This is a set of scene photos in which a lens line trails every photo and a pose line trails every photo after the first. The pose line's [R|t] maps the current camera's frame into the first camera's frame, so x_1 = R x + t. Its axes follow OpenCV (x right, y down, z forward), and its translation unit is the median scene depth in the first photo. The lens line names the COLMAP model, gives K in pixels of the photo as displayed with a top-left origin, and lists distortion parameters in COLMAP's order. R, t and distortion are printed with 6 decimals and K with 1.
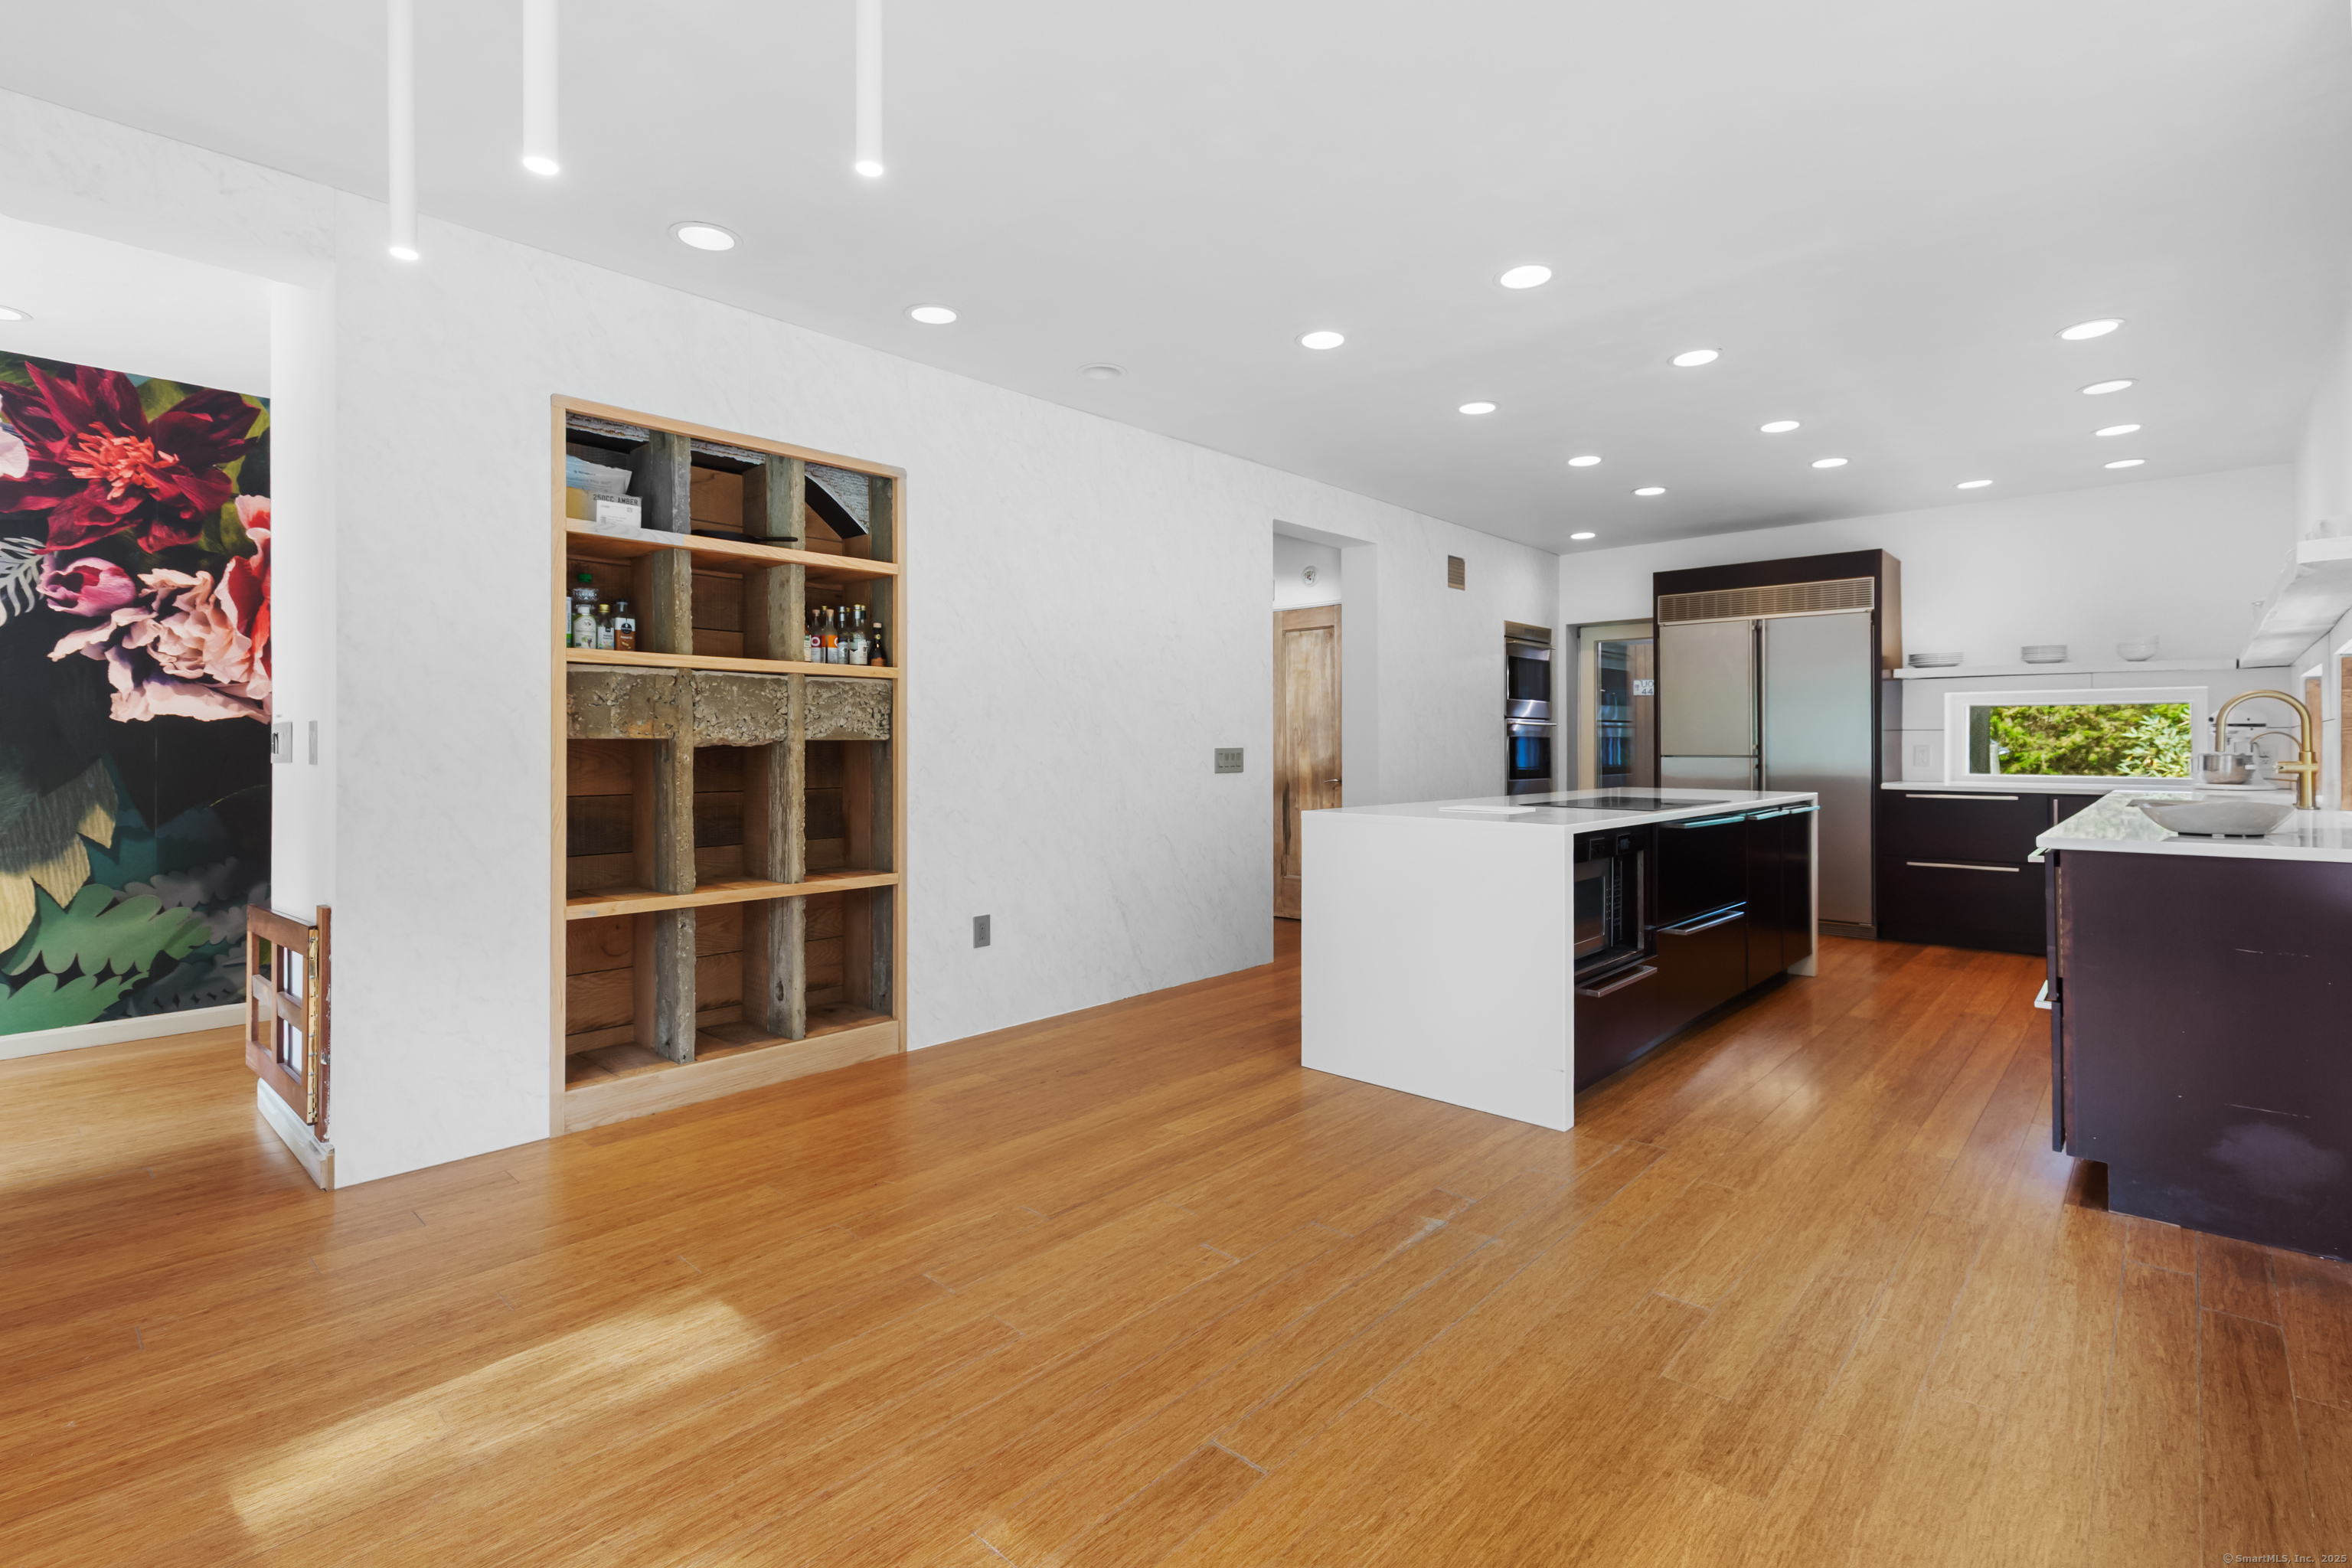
lens RADIAL K [[1076.0, 0, 1196.8], [0, 1076.0, 739.7], [0, 0, 1]] dist [0.003385, 0.000273]
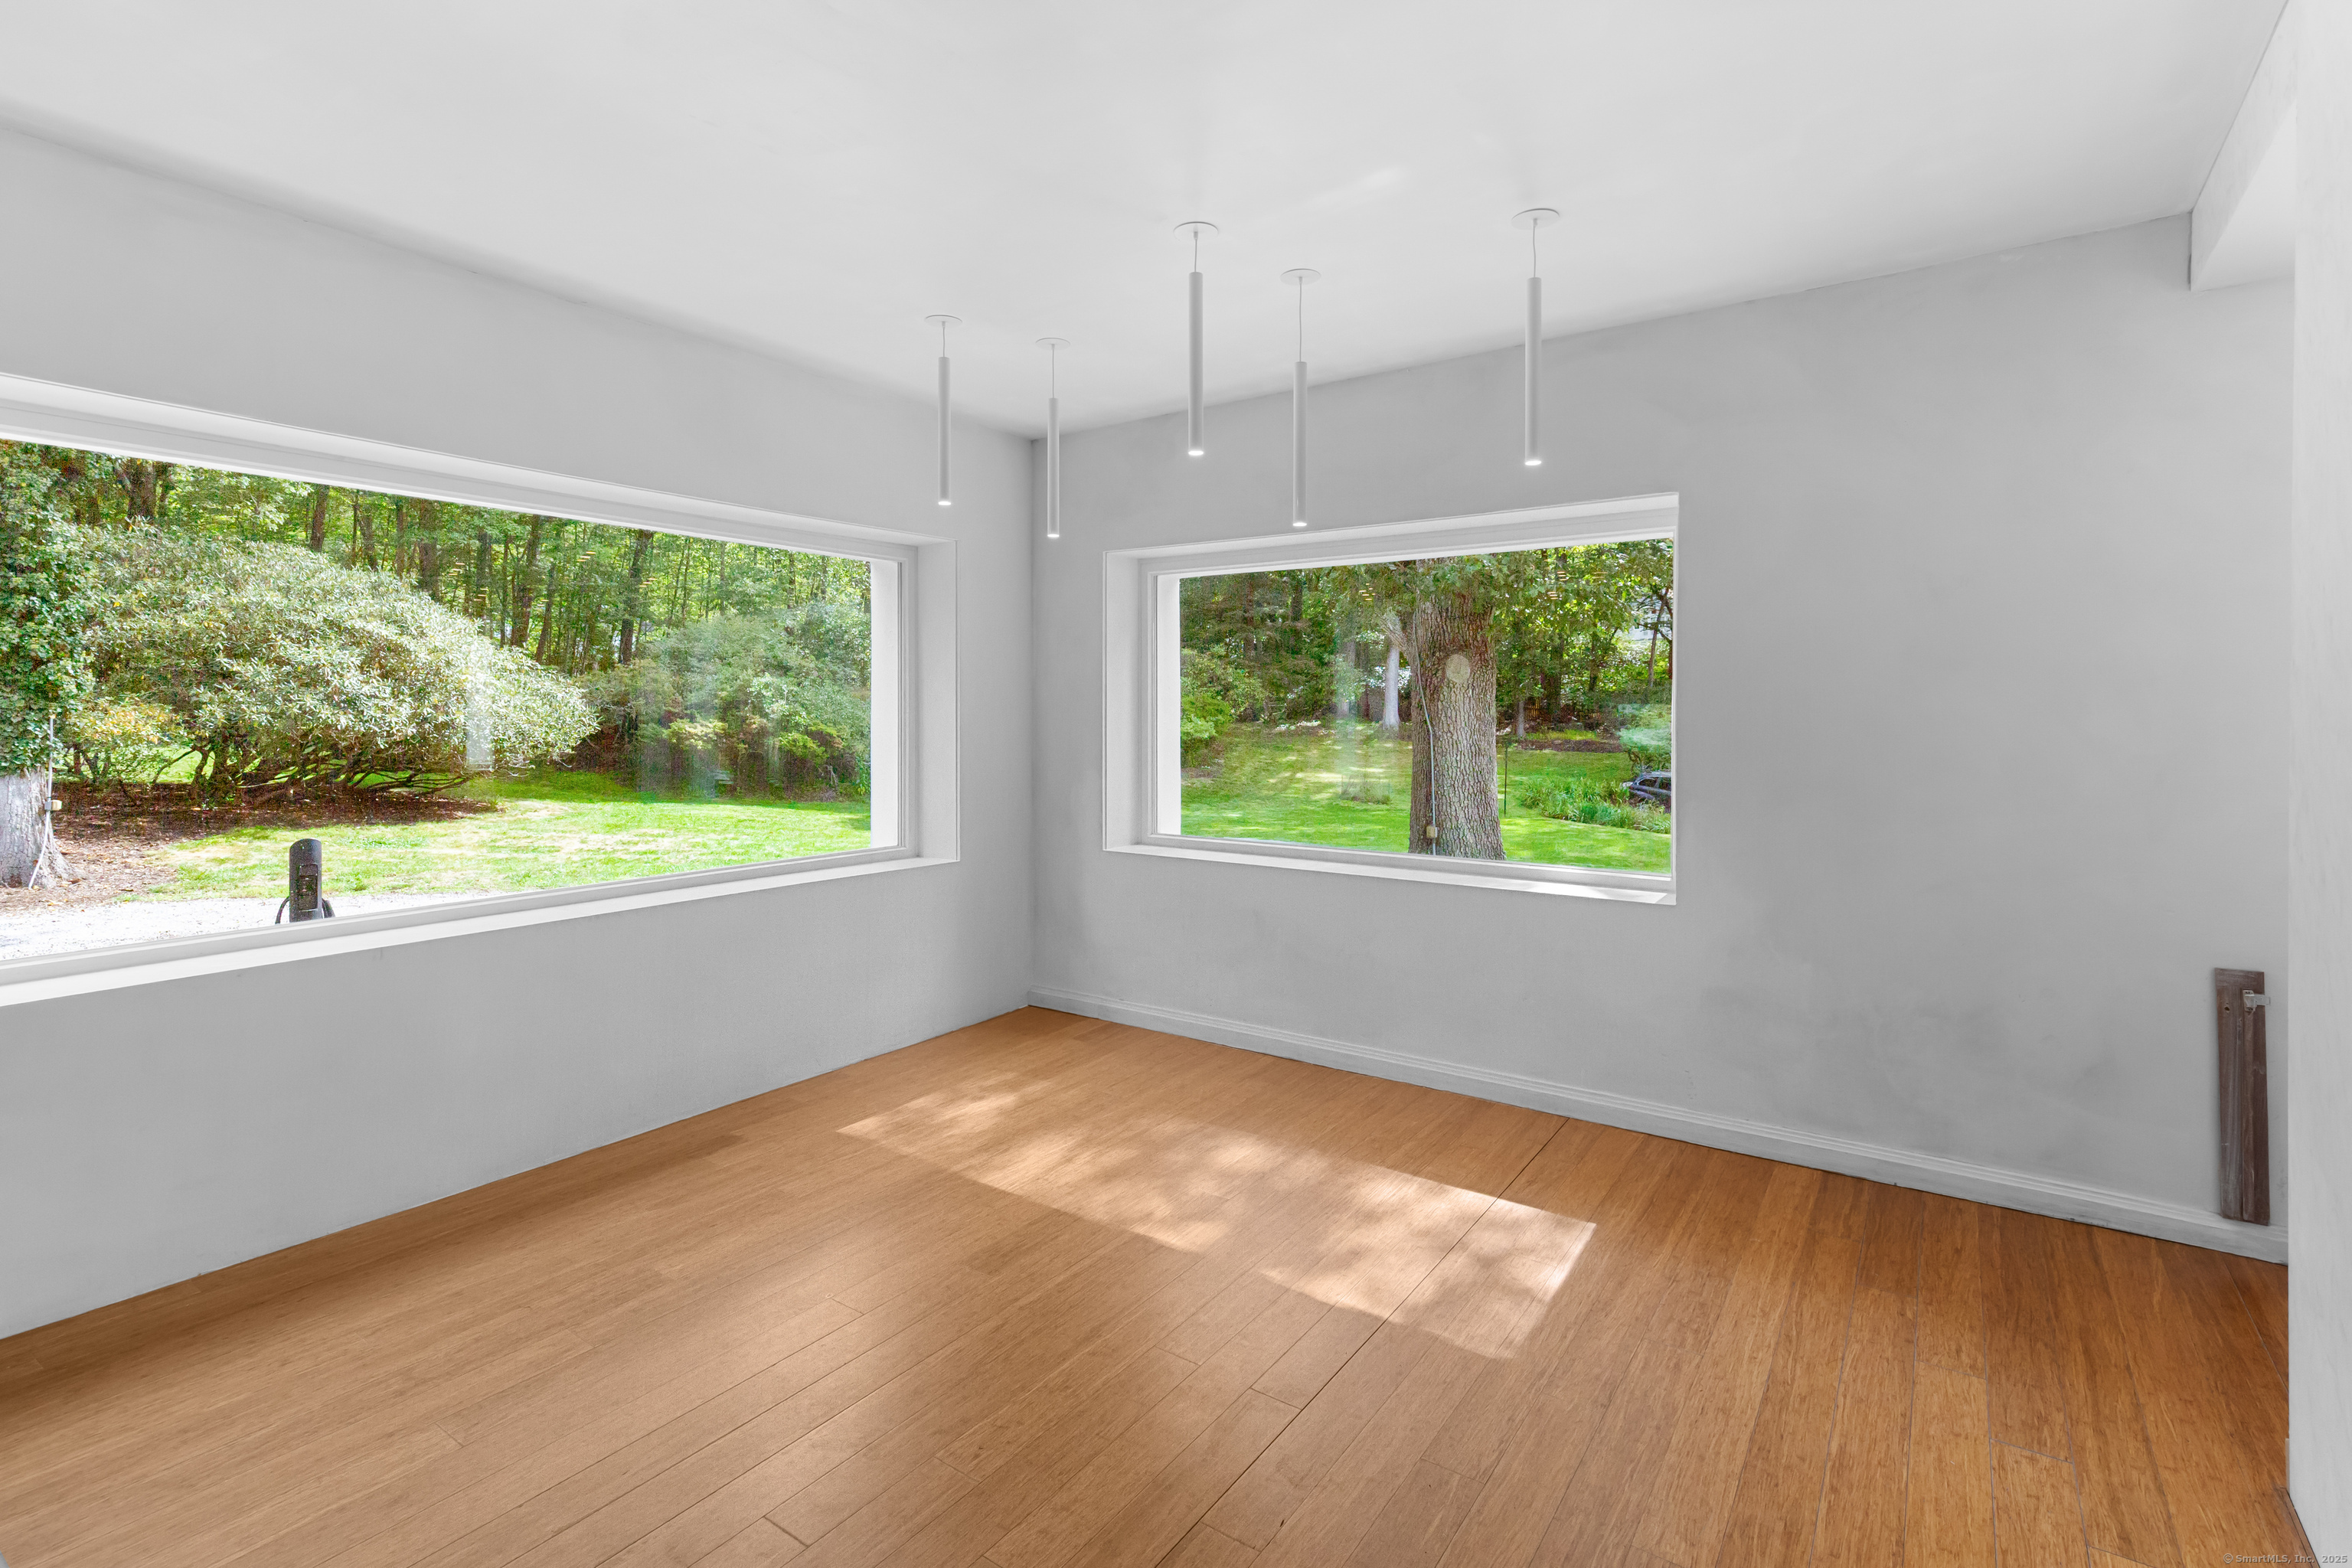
lens RADIAL K [[1076.0, 0, 1184.7], [0, 1076.0, 724.0], [0, 0, 1]] dist [0.003385, 0.000273]
pose [[-0.991494, 0.000607, -0.130148, -0.020369], [0.000624, 1.000000, -0.000094, -0.033260], [0.130147, -0.000174, -0.991495, 0.889256]]
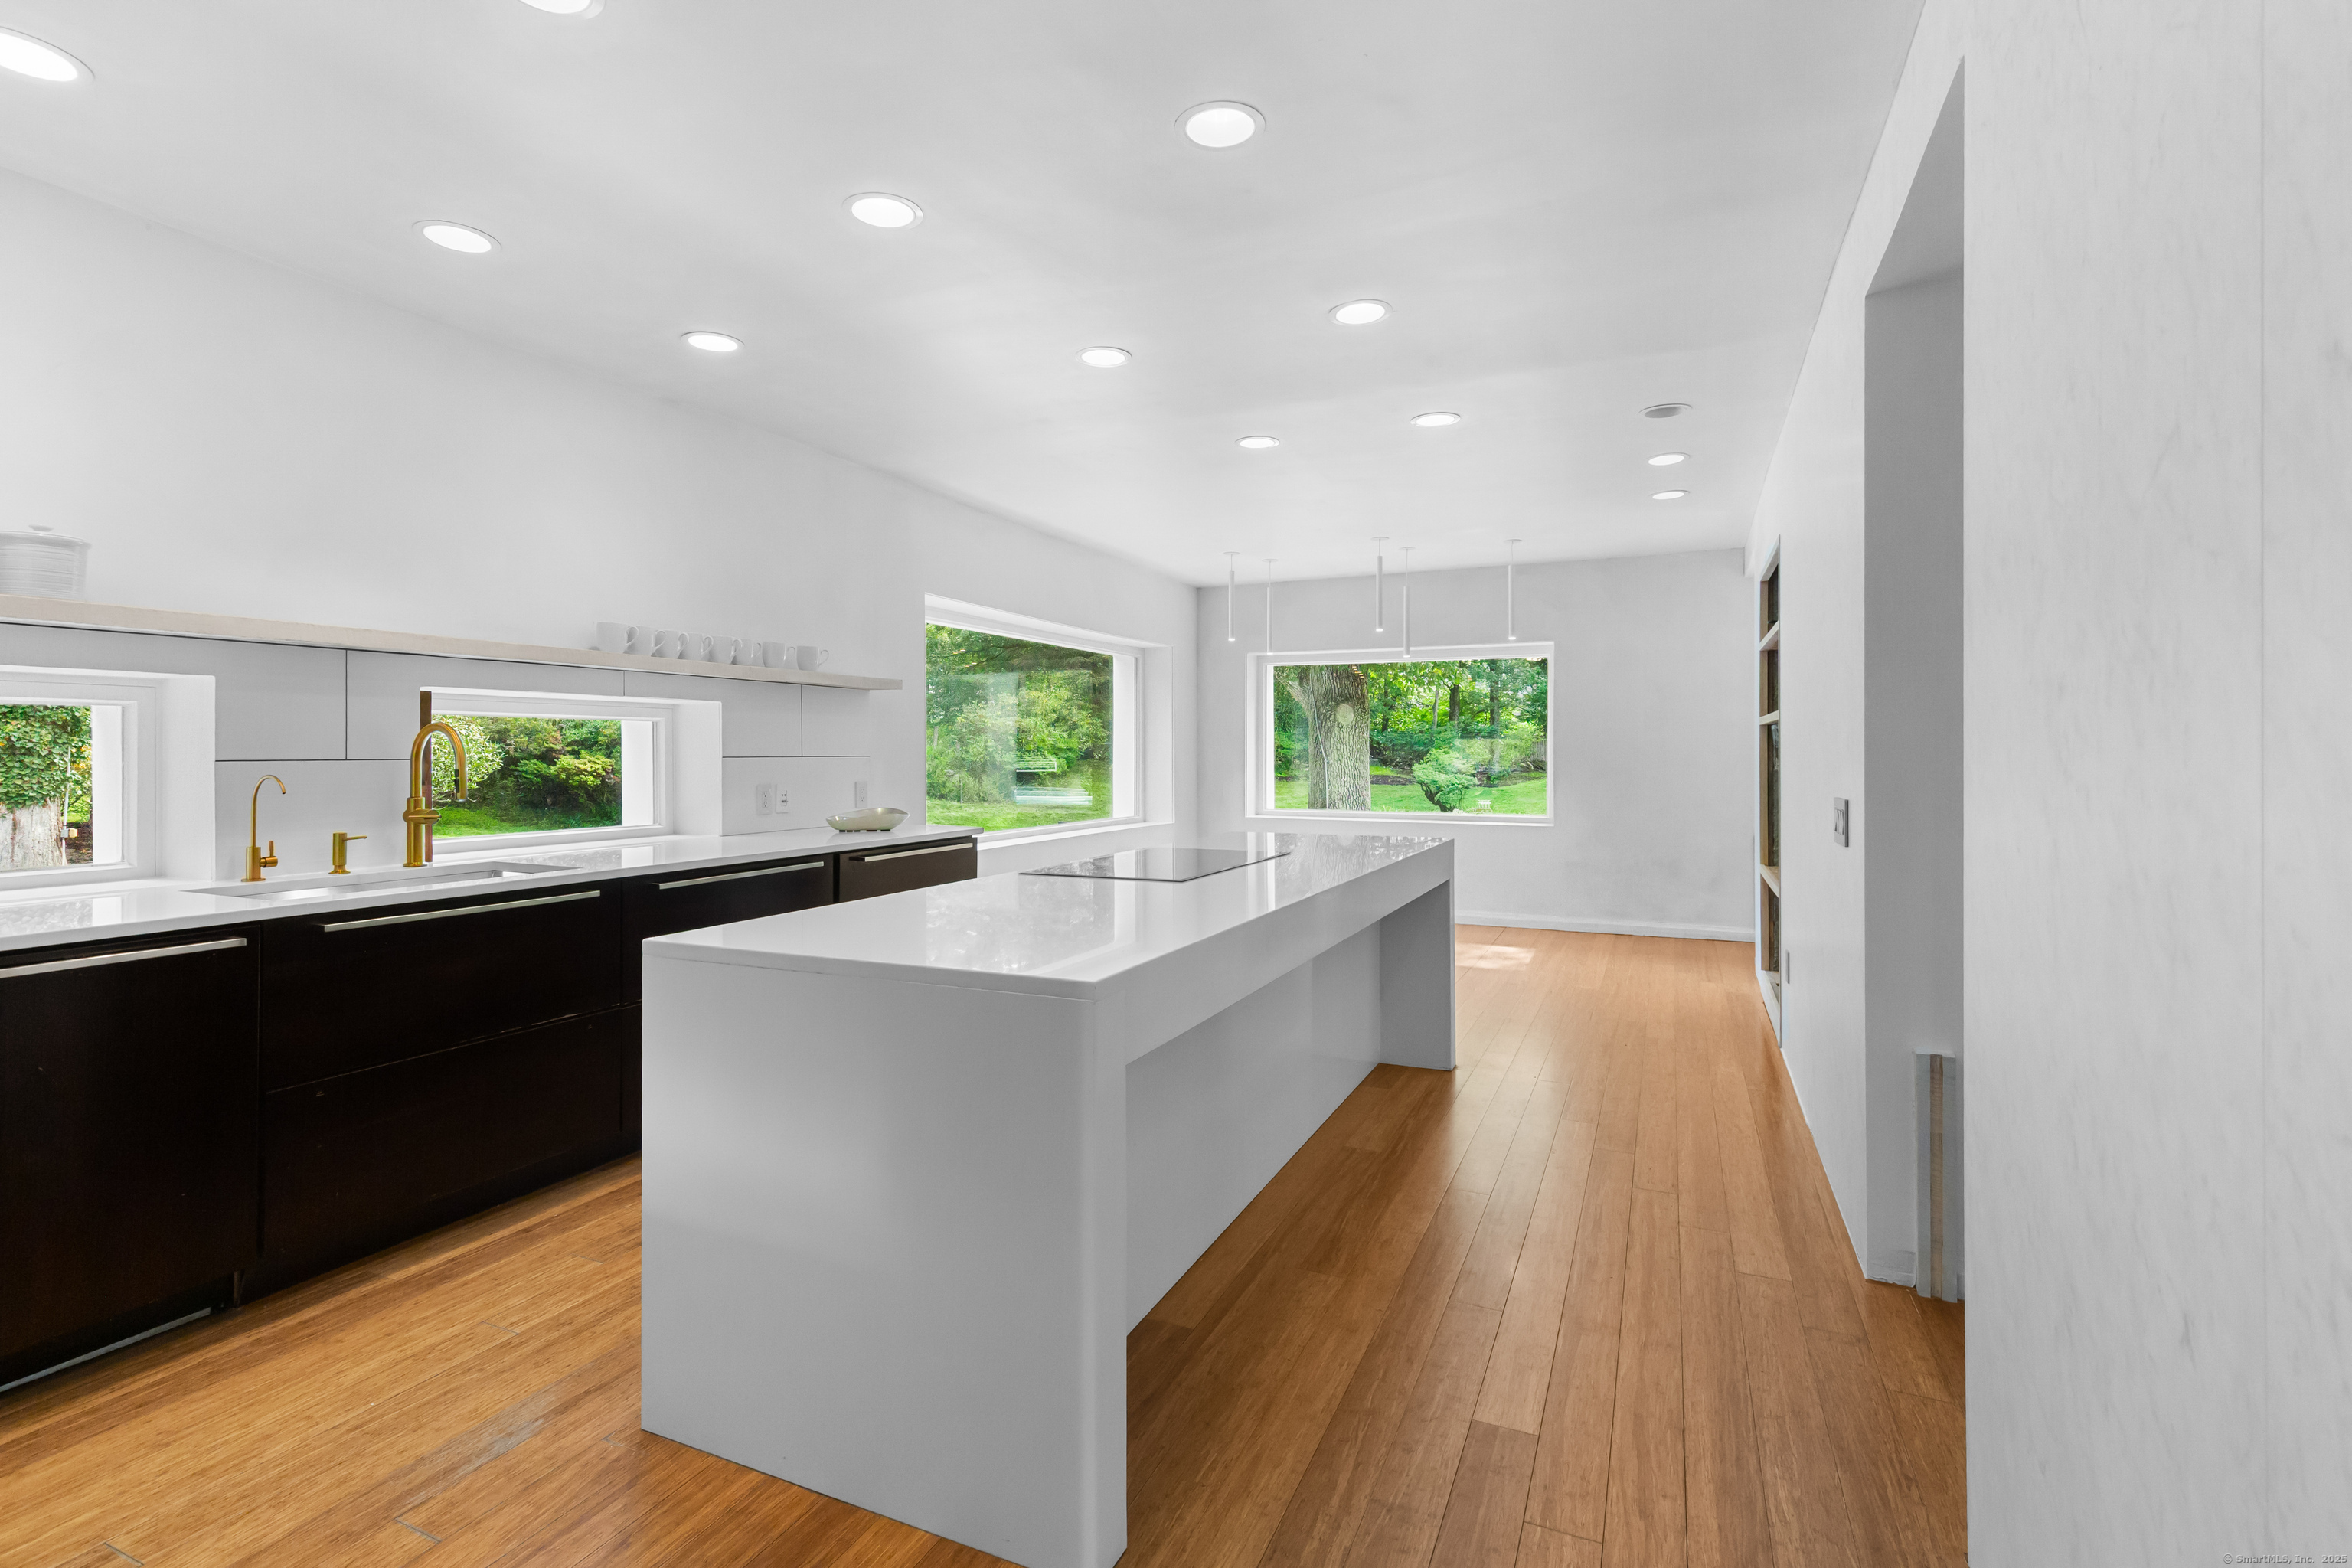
lens RADIAL K [[1076.0, 0, 1175.3], [0, 1076.0, 770.6], [0, 0, 1]] dist [0.003385, 0.000273]
pose [[-0.949871, 0.004808, -0.312605, 0.555460], [0.002773, 0.999972, 0.006953, -0.010179], [0.312630, 0.005738, -0.949858, 1.517783]]
